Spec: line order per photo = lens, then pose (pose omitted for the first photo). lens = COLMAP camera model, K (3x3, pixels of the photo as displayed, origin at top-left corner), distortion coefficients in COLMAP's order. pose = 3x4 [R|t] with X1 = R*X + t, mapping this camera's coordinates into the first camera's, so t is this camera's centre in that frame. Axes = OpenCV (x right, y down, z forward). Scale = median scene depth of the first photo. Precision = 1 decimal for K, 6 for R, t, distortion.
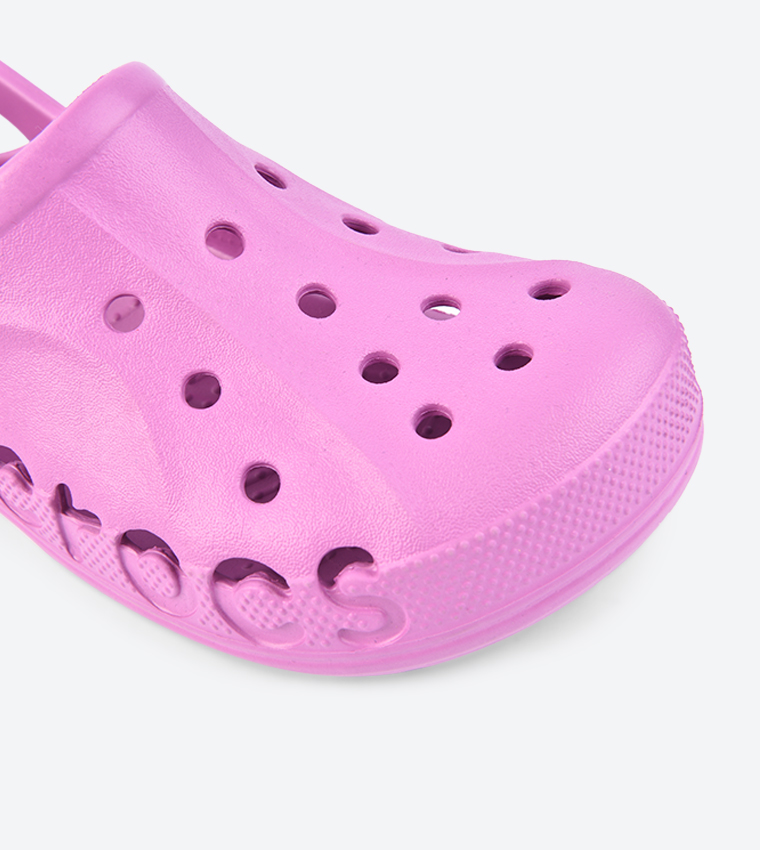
lens RADIAL K [[1145.1, 0, 353.0], [0, 1145.1, 432.7], [0, 0, 1]] dist [0.069274, 0.000000]
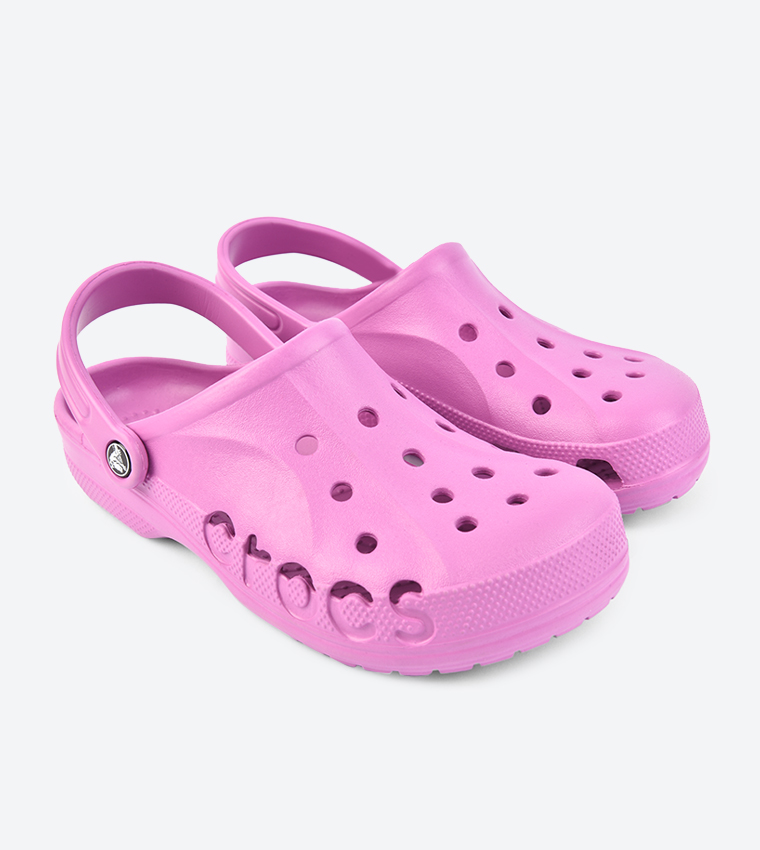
lens RADIAL K [[1250.5, 0, 379.9], [0, 1250.5, 424.0], [0, 0, 1]] dist [-0.002285, 0.000000]
pose [[0.985188, 0.152464, -0.078488, 0.064500], [-0.168076, 0.949295, -0.265688, 0.379656], [0.034000, 0.274944, 0.960859, -0.918082]]
